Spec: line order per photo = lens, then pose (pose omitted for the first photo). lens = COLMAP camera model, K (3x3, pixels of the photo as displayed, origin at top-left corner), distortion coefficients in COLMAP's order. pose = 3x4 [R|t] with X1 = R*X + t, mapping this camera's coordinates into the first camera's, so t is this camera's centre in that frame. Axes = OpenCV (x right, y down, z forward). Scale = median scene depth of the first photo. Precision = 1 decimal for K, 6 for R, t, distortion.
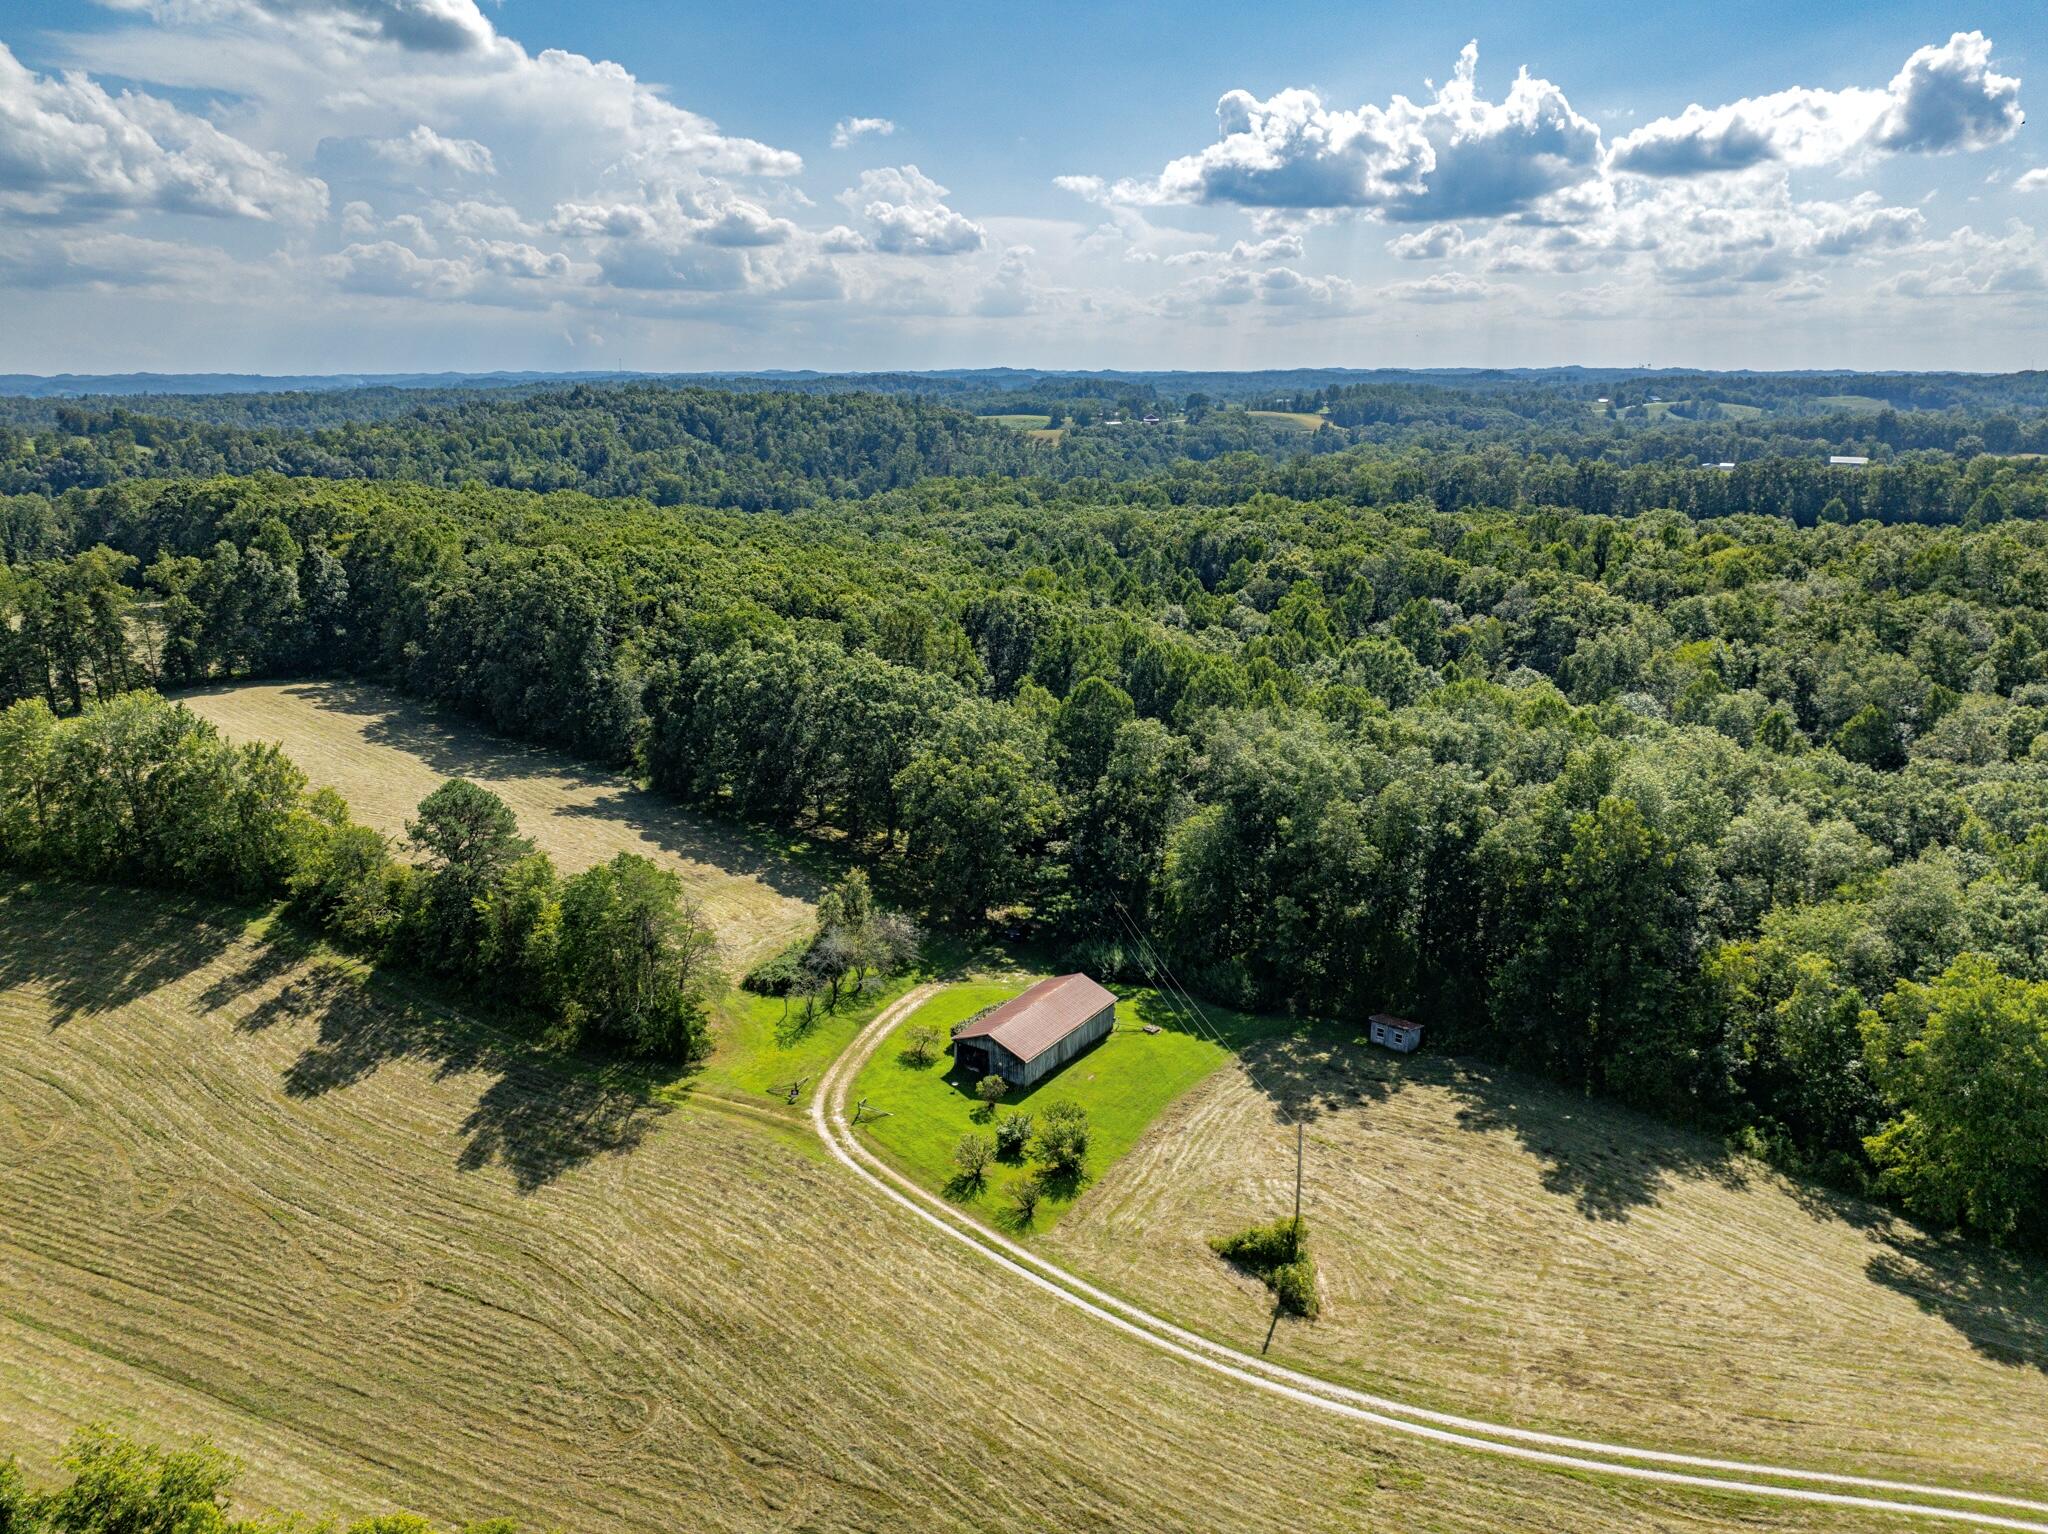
lens RADIAL K [[1435.5, 0, 1024.0], [0, 1435.5, 767.0], [0, 0, 1]] dist [-0.036427, 0.004547]
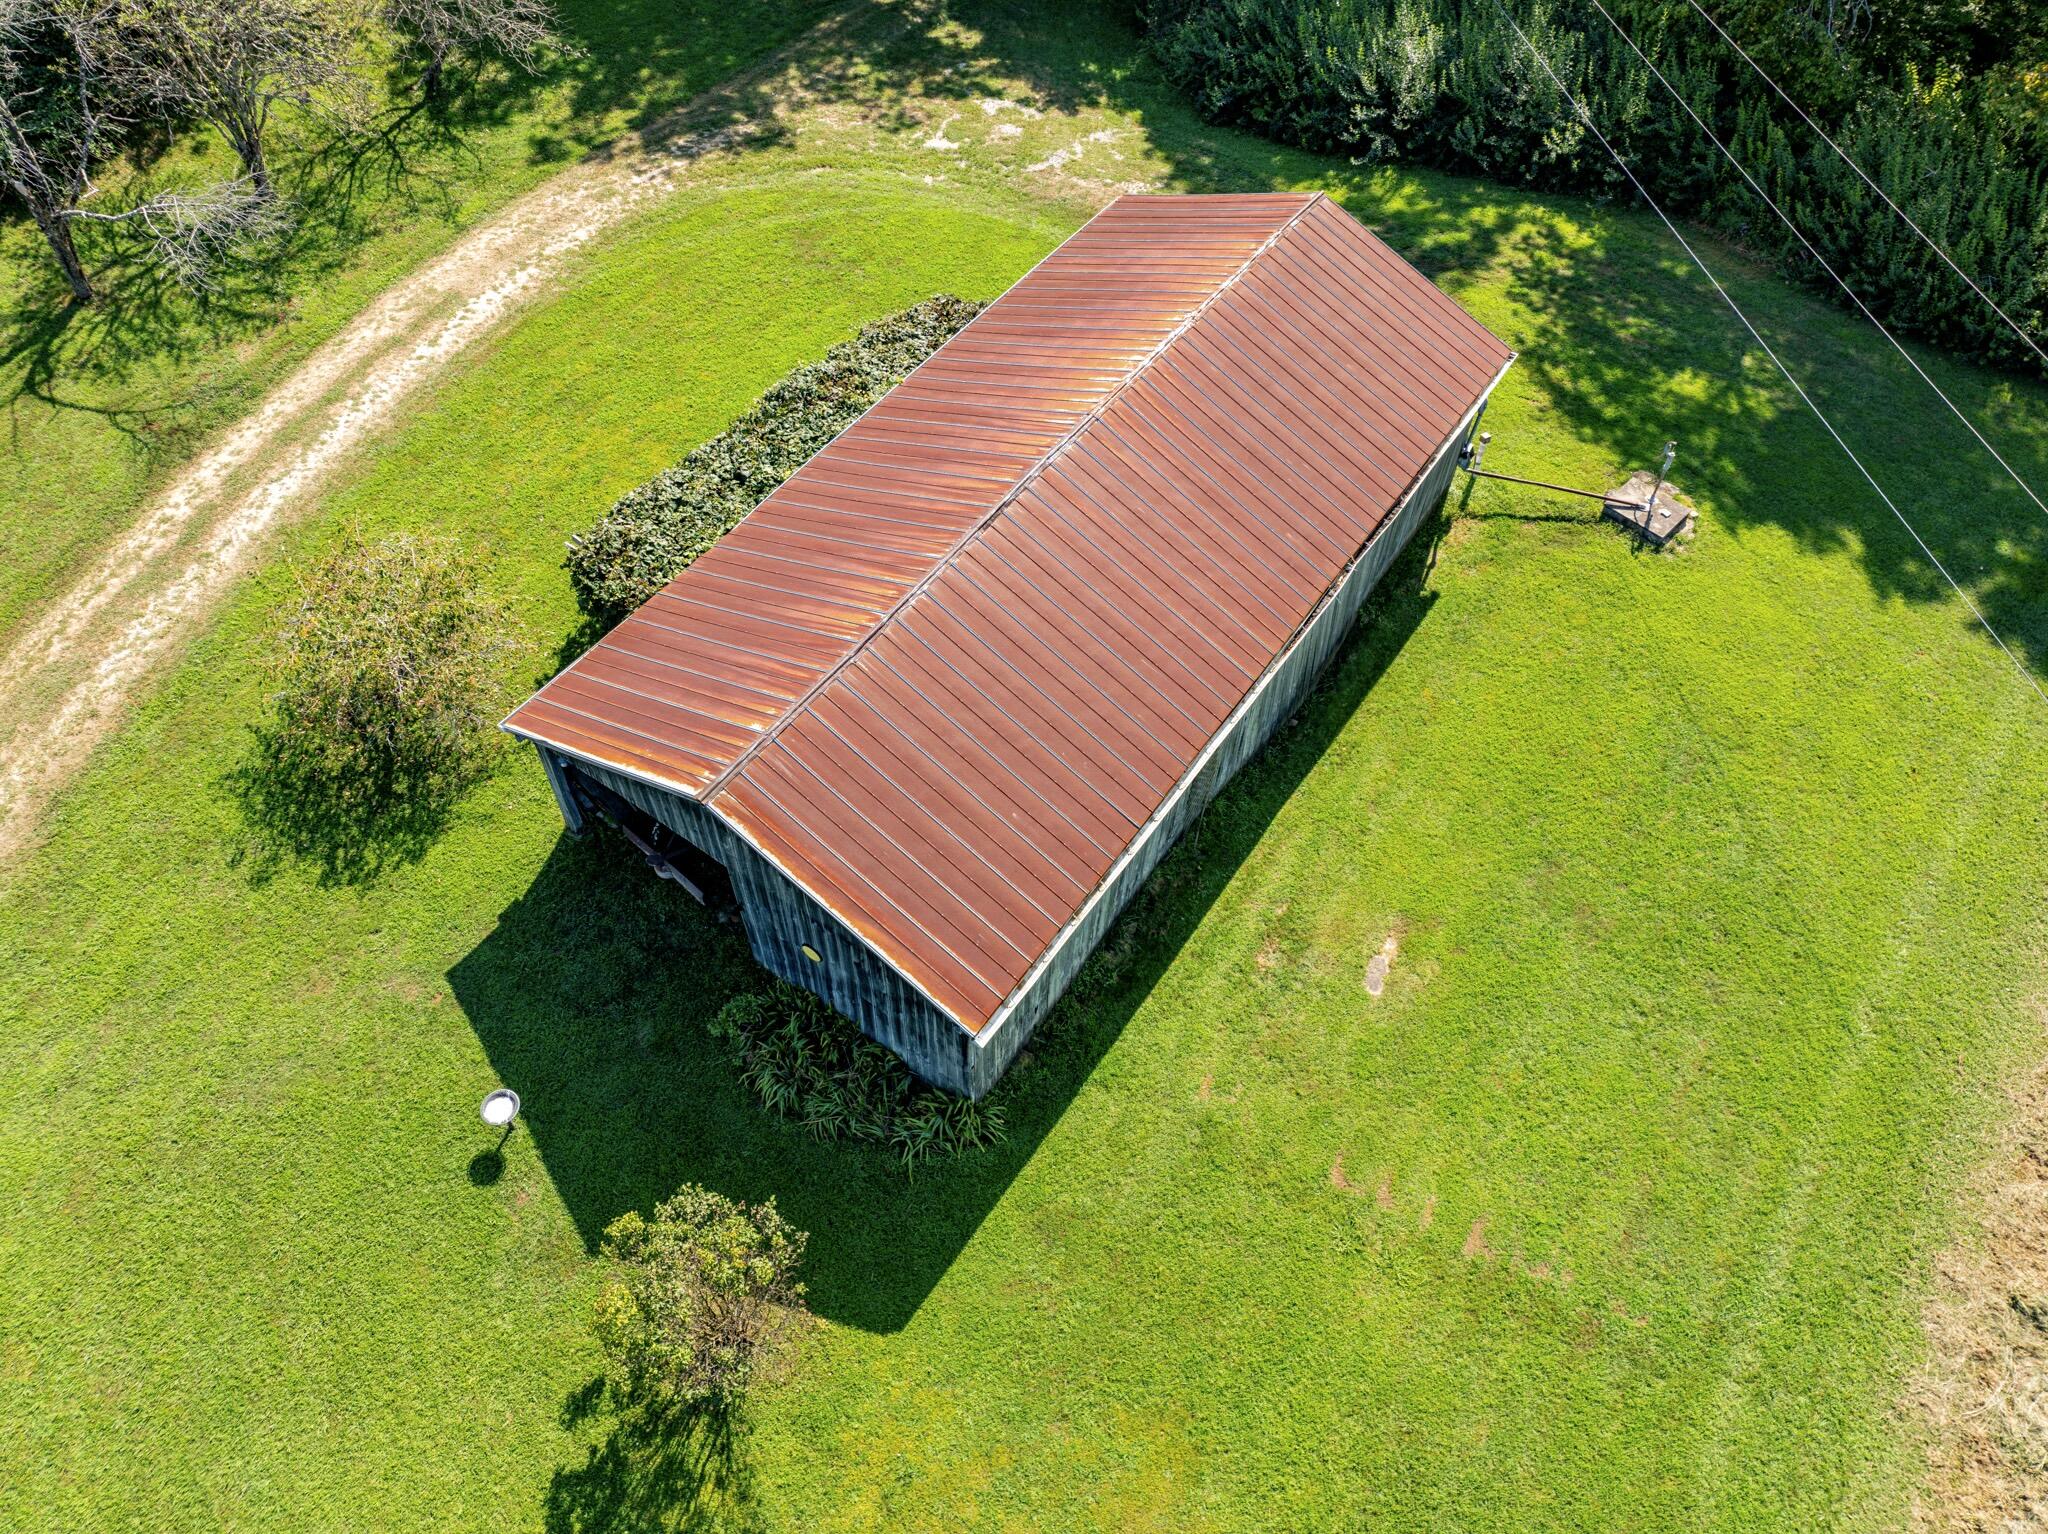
lens RADIAL K [[1399.2, 0, 980.1], [0, 1399.2, 763.6], [0, 0, 1]] dist [-0.024064, 0.001154]
pose [[0.999246, 0.036191, -0.014048, 0.001165], [-0.019497, 0.780743, 0.624548, 0.092826], [0.033571, -0.623804, 0.780860, 0.828664]]
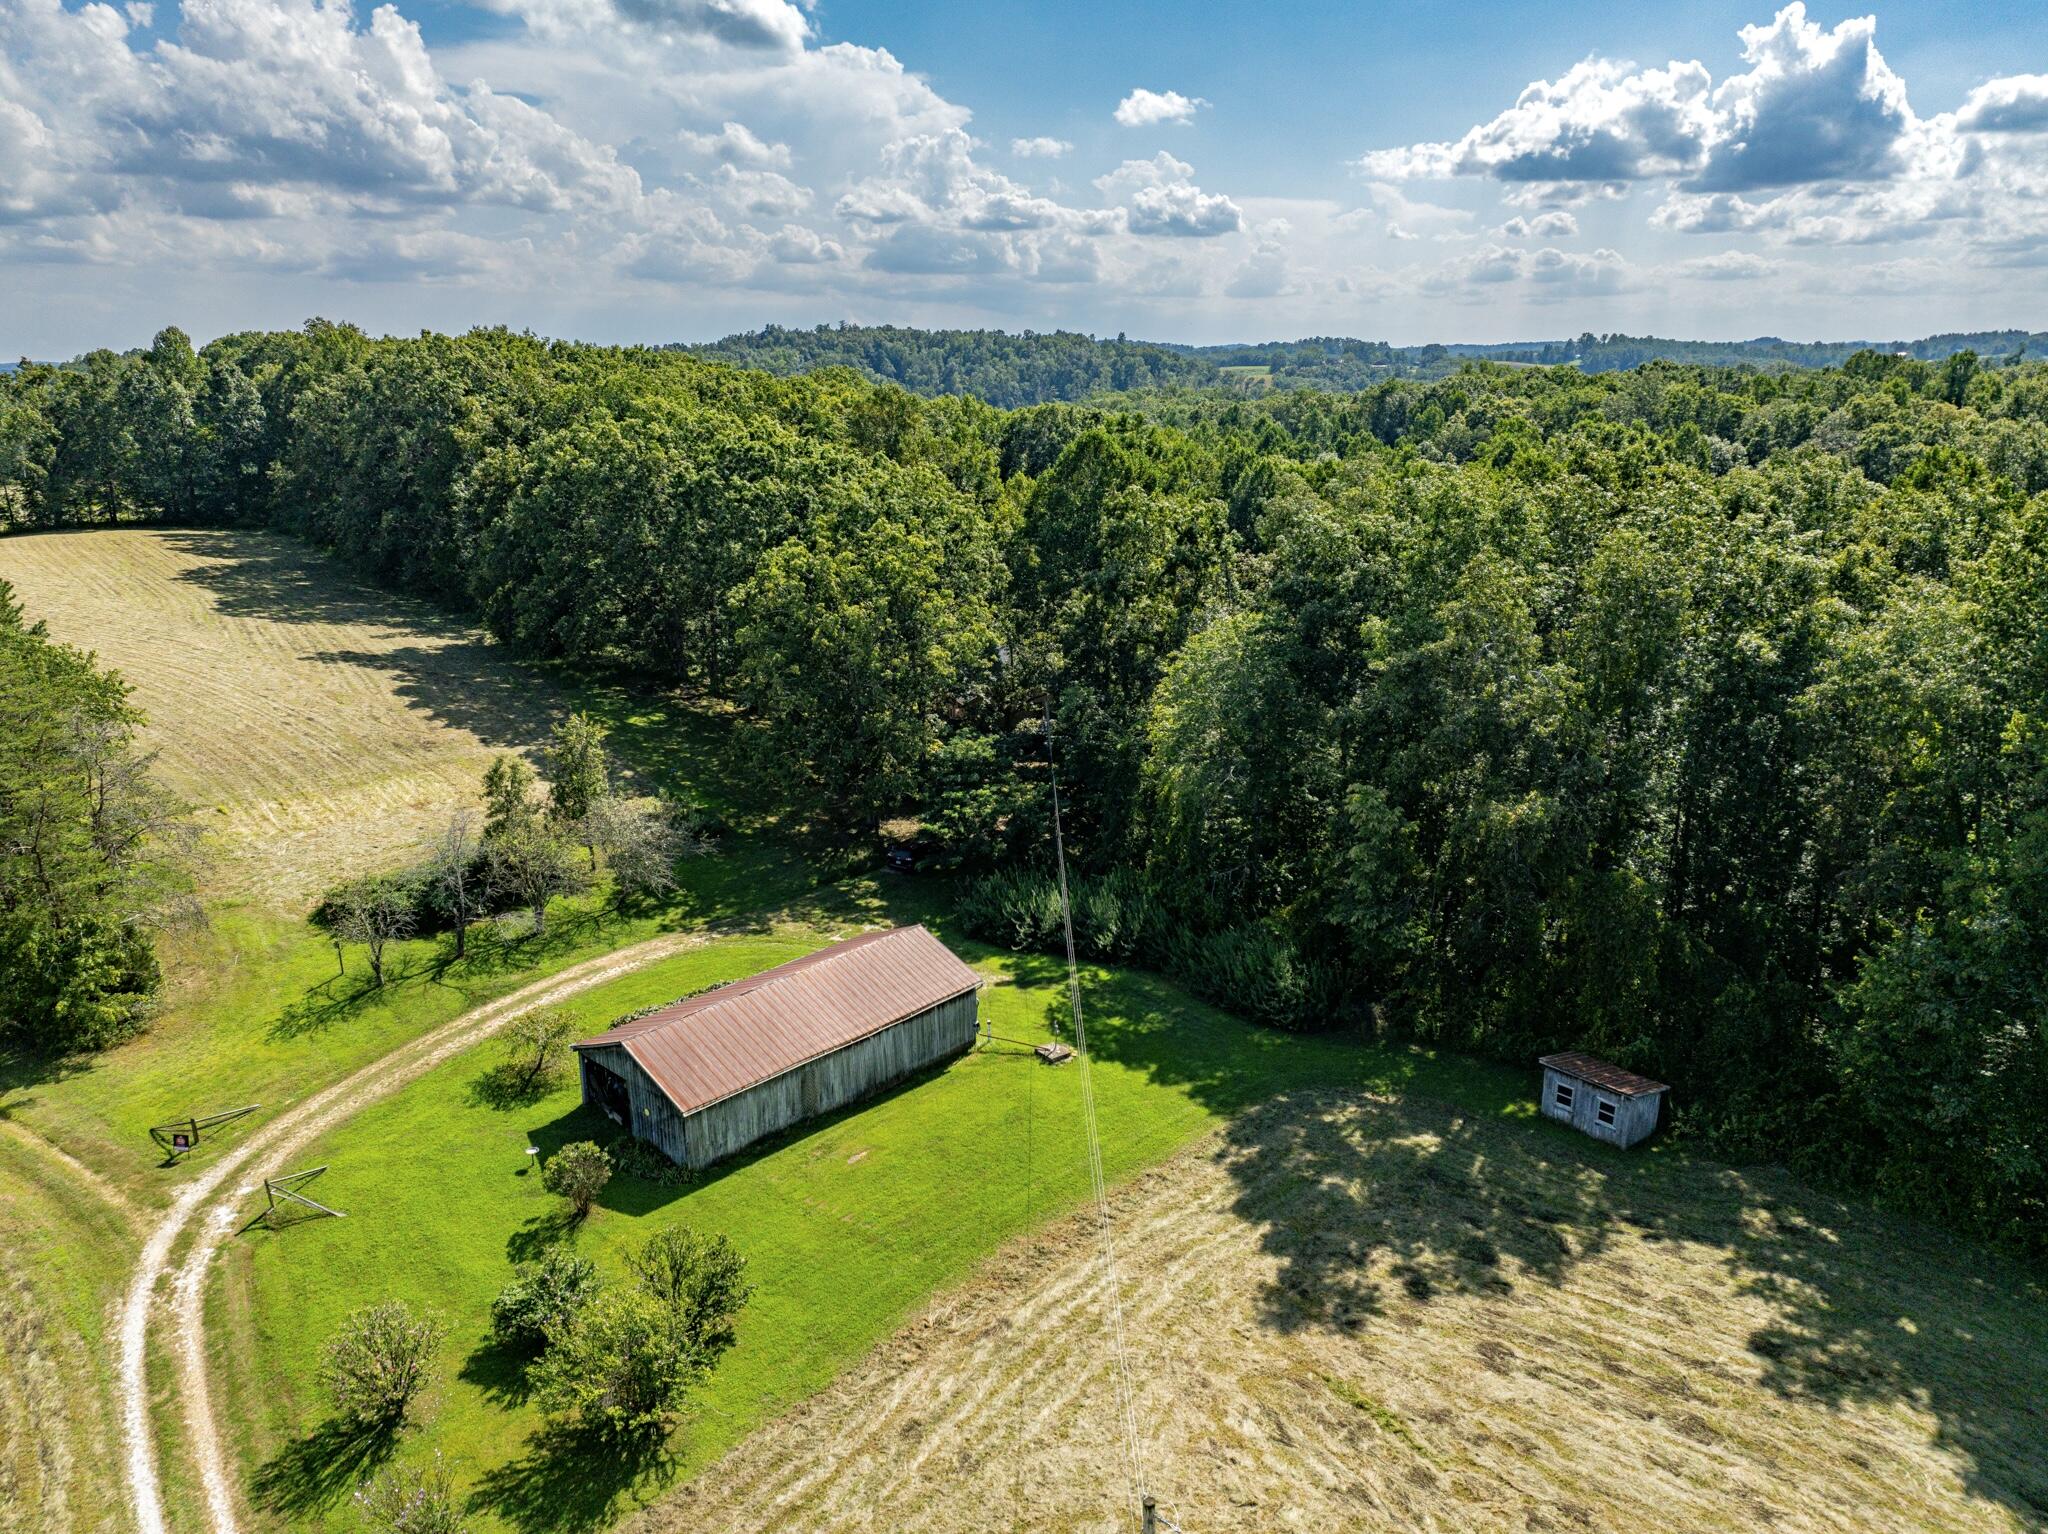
lens RADIAL K [[1420.7, 0, 1024.0], [0, 1420.7, 767.0], [0, 0, 1]] dist [-0.041928, 0.000103]
pose [[0.986551, 0.036117, -0.159414, 0.149884], [-0.034182, 0.999305, 0.014862, 0.083930], [0.159840, -0.009213, 0.987100, 0.545348]]
